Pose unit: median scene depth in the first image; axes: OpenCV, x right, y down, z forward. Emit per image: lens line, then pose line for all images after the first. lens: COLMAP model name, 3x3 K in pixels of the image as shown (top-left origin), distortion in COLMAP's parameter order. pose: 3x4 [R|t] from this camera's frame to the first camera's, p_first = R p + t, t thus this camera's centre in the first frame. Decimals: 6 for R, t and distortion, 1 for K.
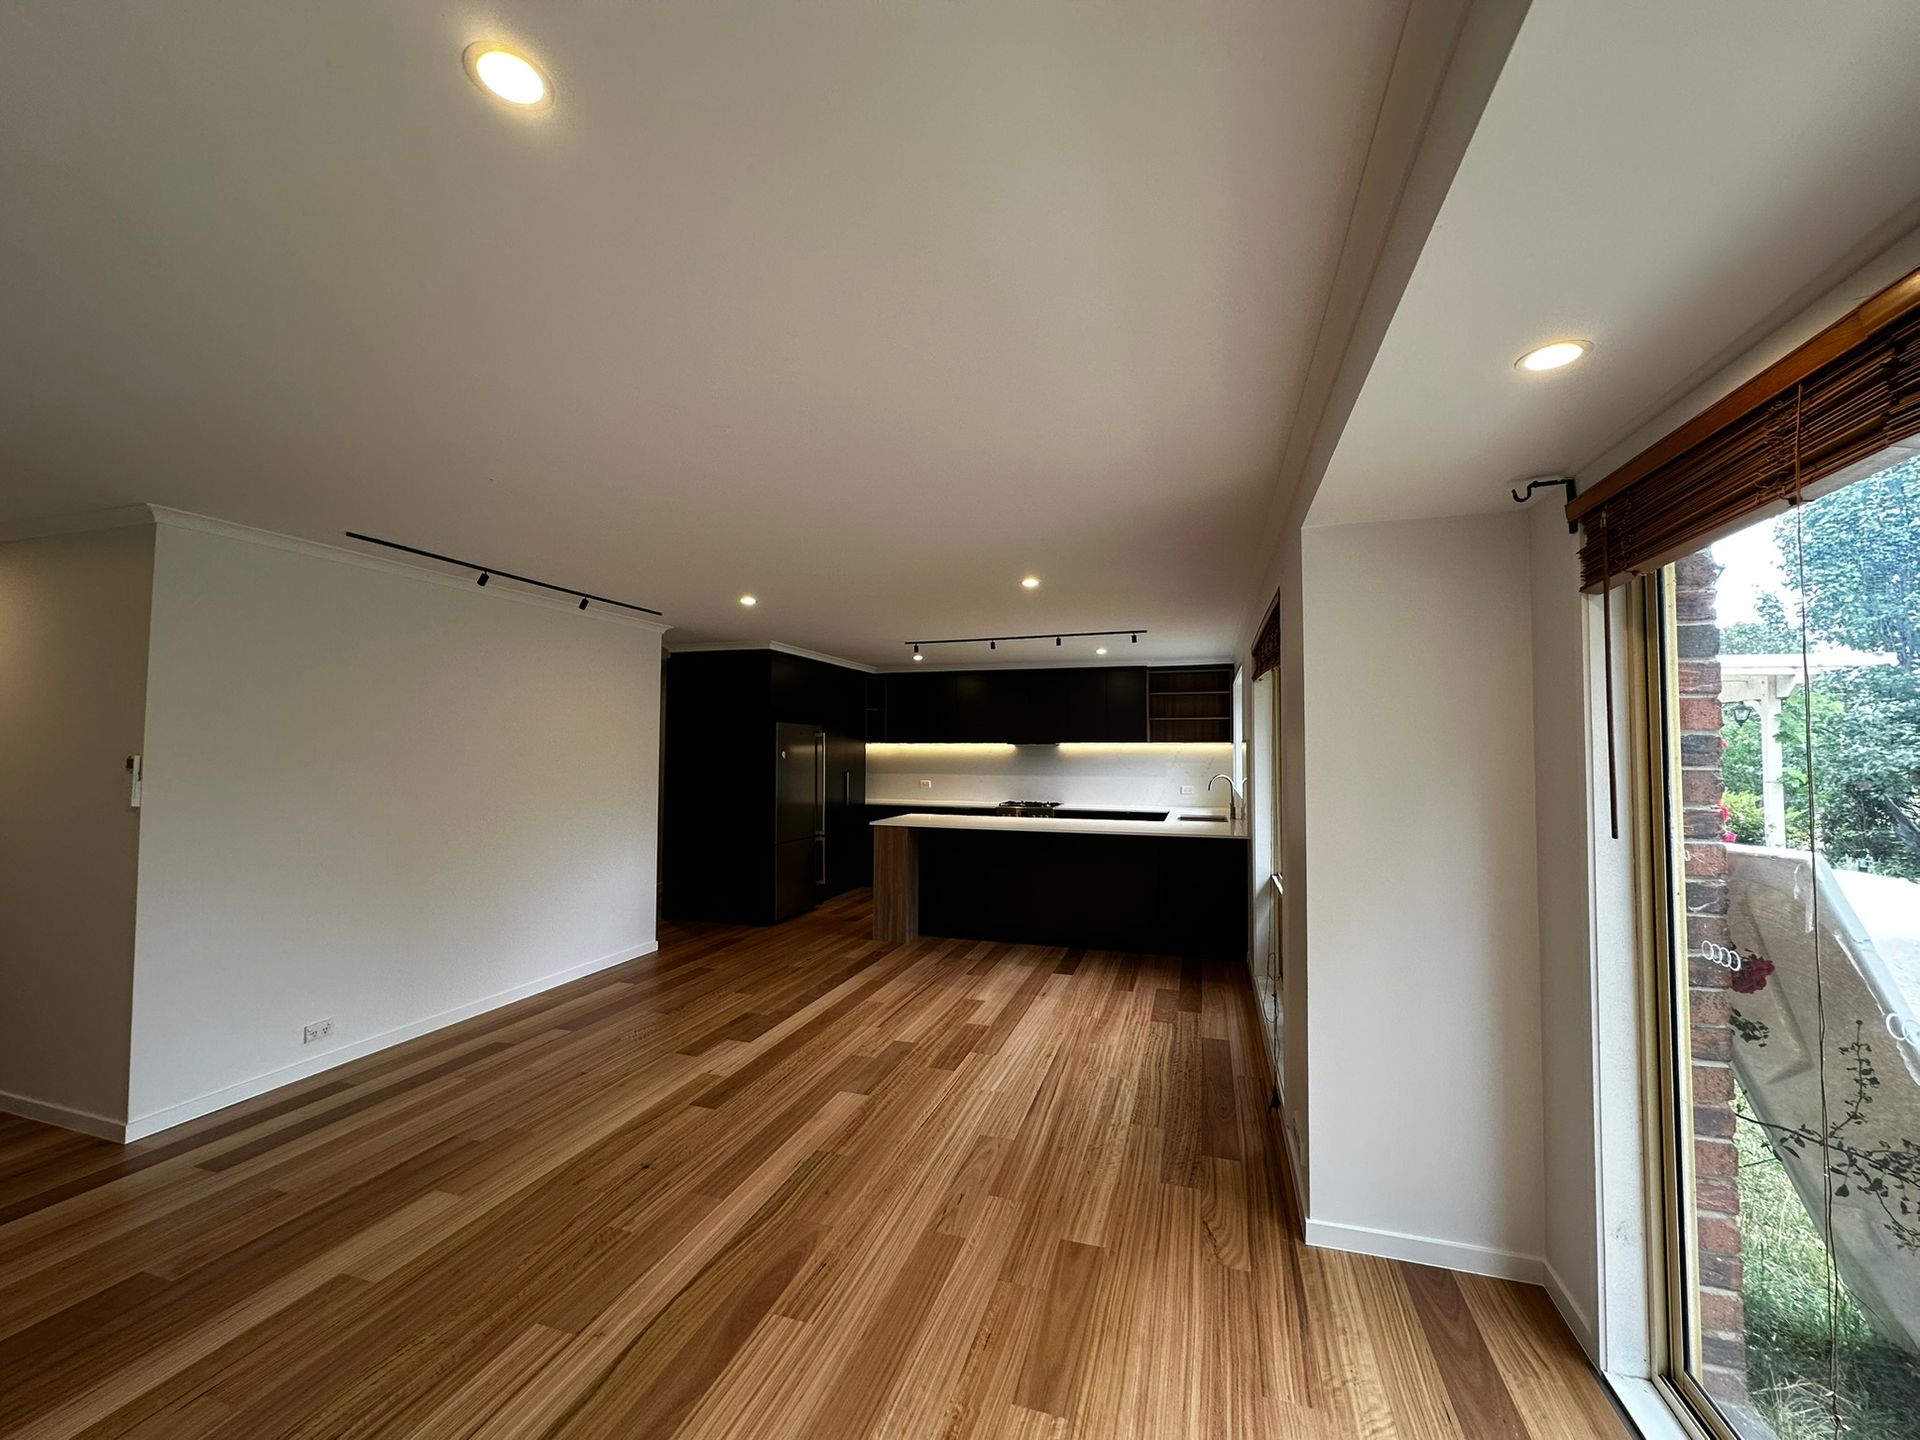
lens RADIAL K [[760.9, 0, 956.9], [0, 760.9, 714.5], [0, 0, 1]] dist [-0.003032, 0.000812]
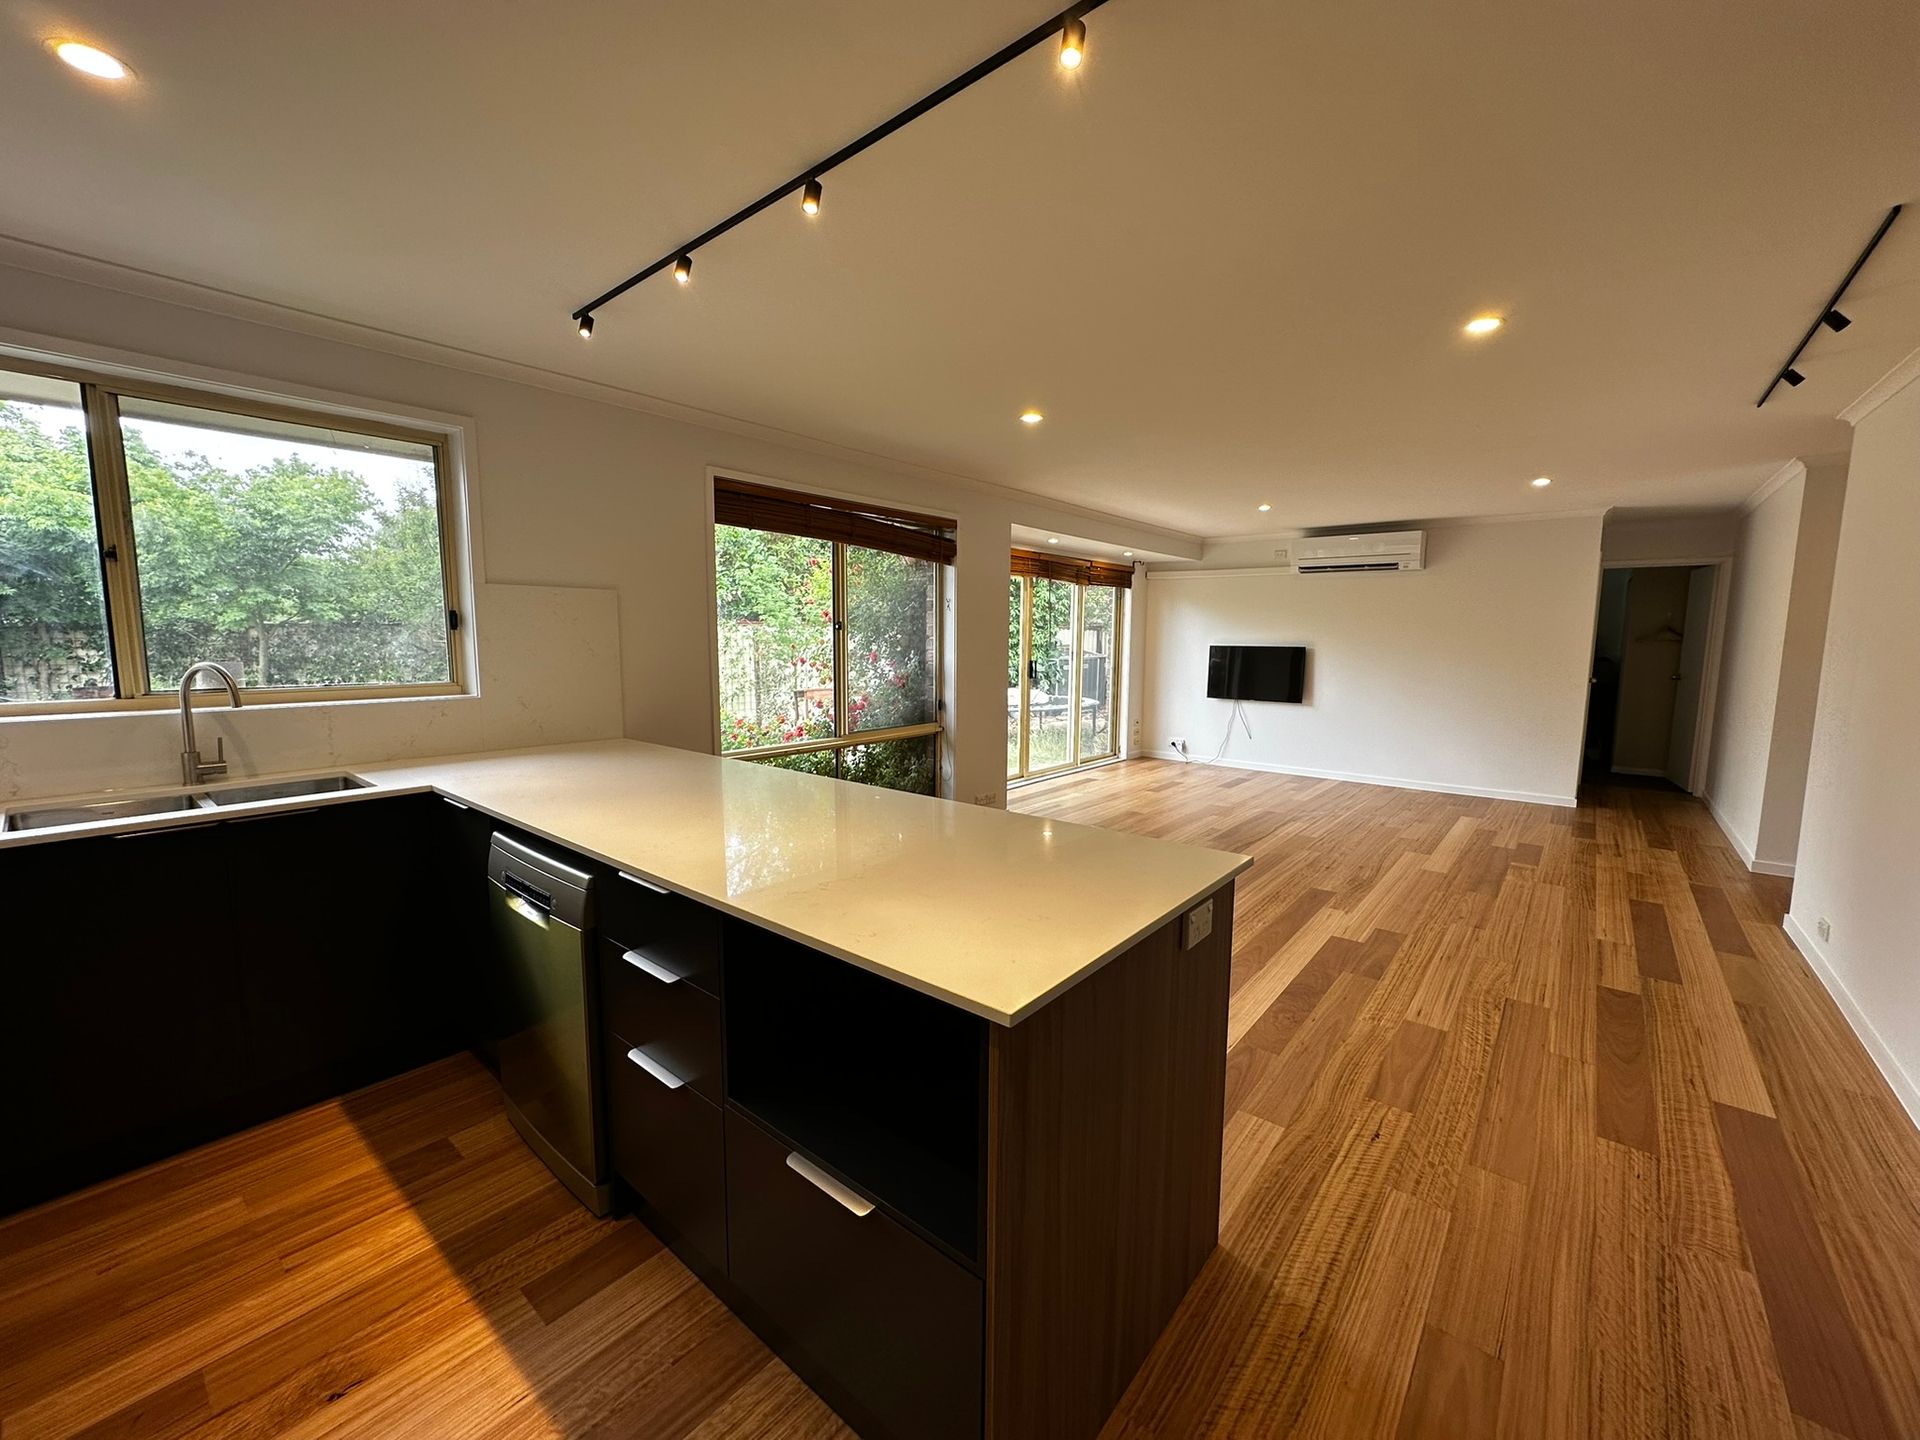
lens RADIAL K [[760.9, 0, 958.4], [0, 760.9, 718.4], [0, 0, 1]] dist [-0.003032, 0.000812]
pose [[-0.928191, -0.048428, 0.368940, -0.116665], [-0.023926, 0.997211, 0.070701, 0.073587], [-0.371335, 0.056797, -0.926760, 1.311052]]
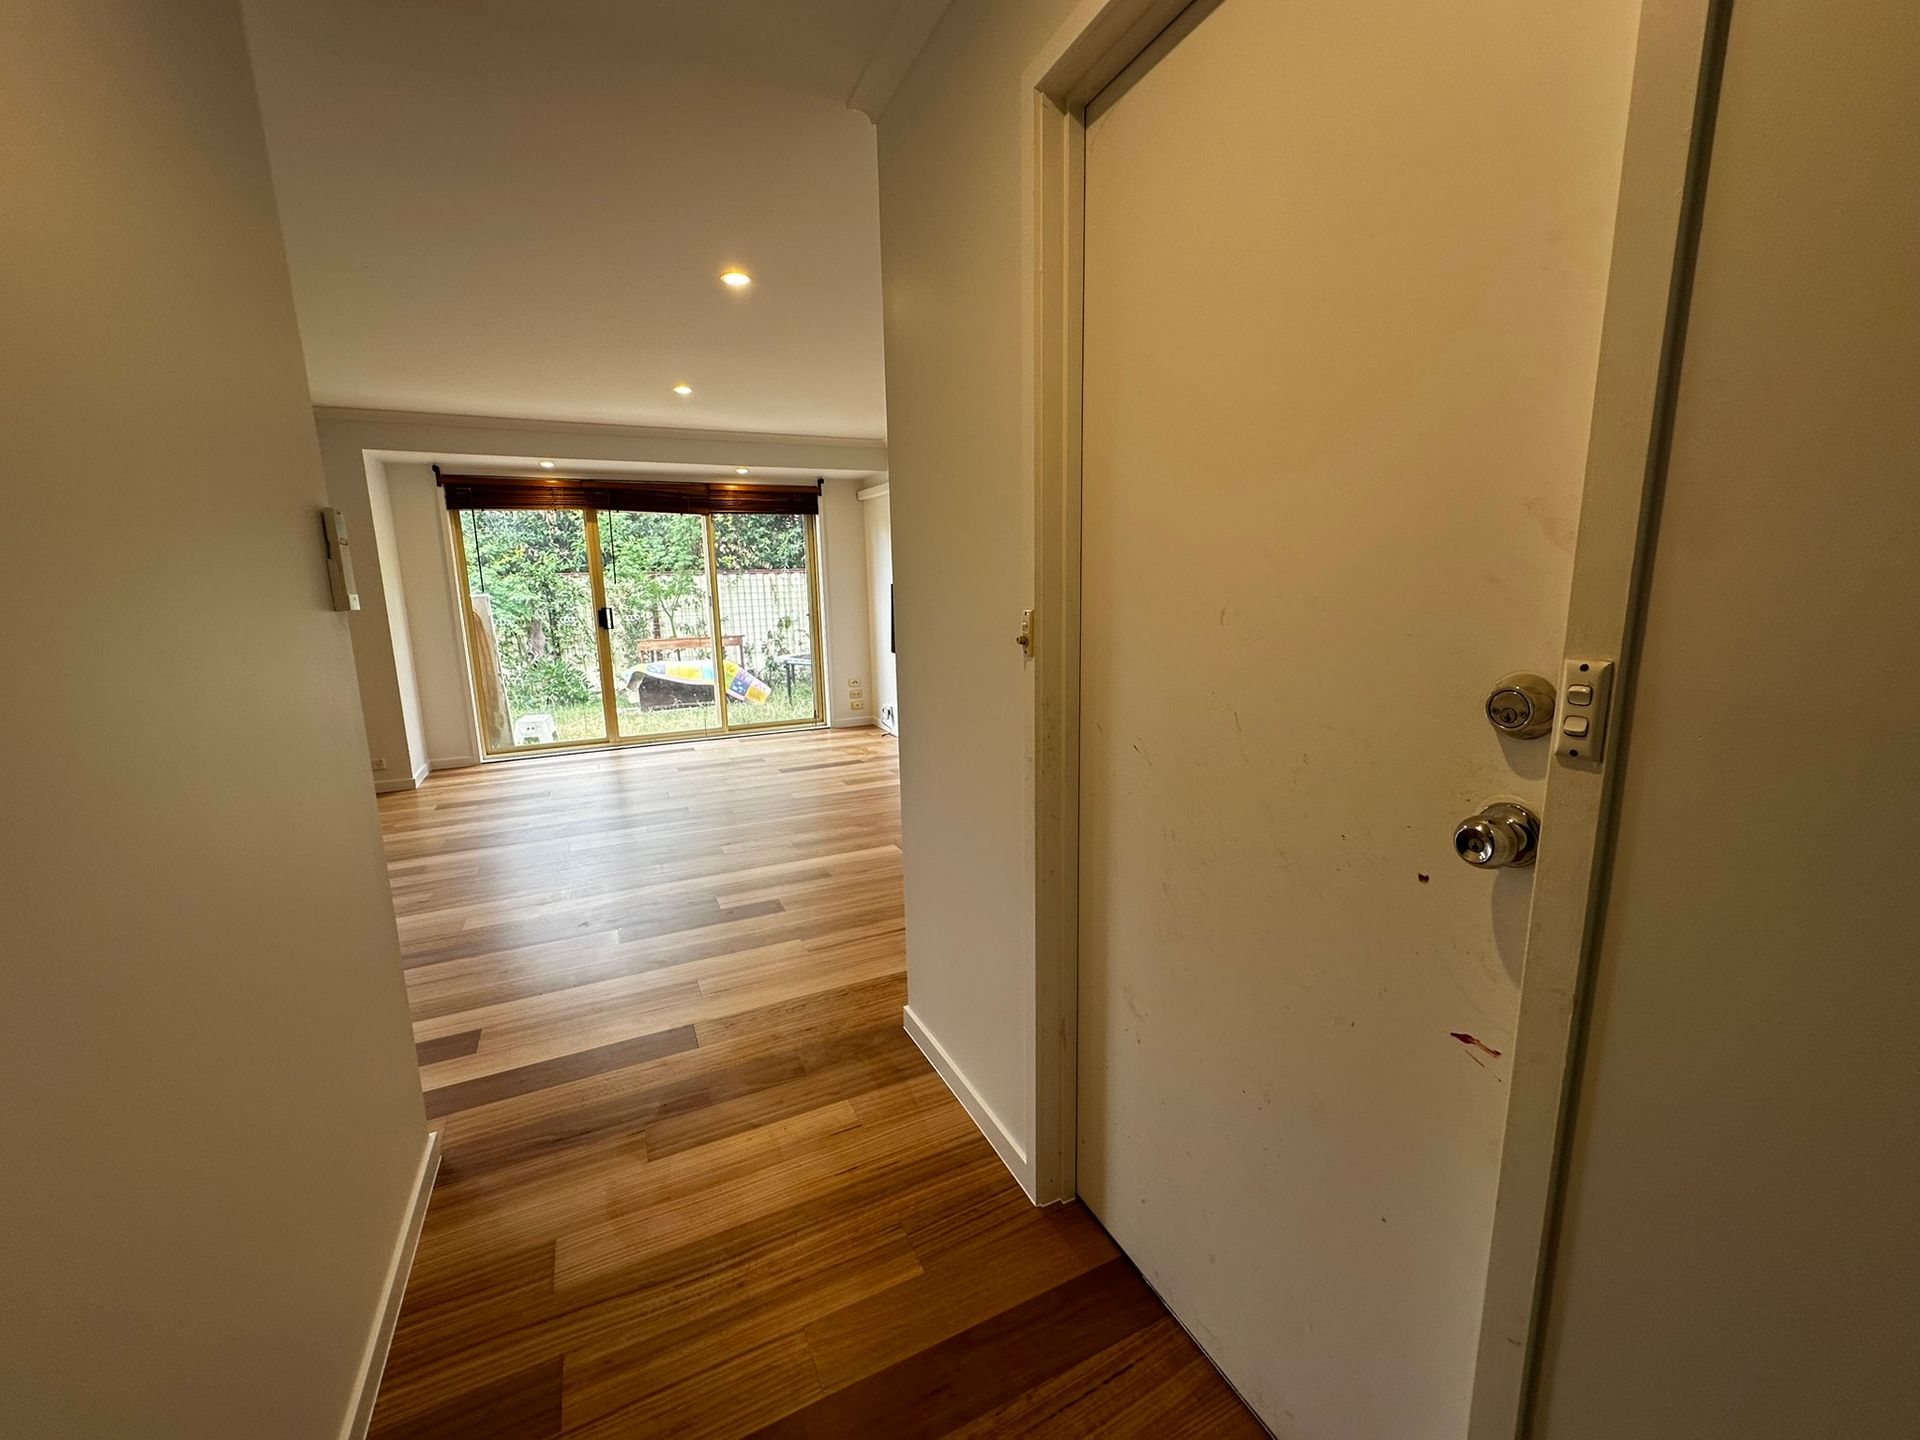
lens RADIAL K [[760.9, 0, 960.7], [0, 760.9, 722.6], [0, 0, 1]] dist [-0.003032, 0.000812]
pose [[-0.683885, -0.119562, 0.719727, -0.863029], [-0.010325, 0.987968, 0.154312, 0.054421], [-0.729517, 0.098100, -0.676891, 0.519960]]
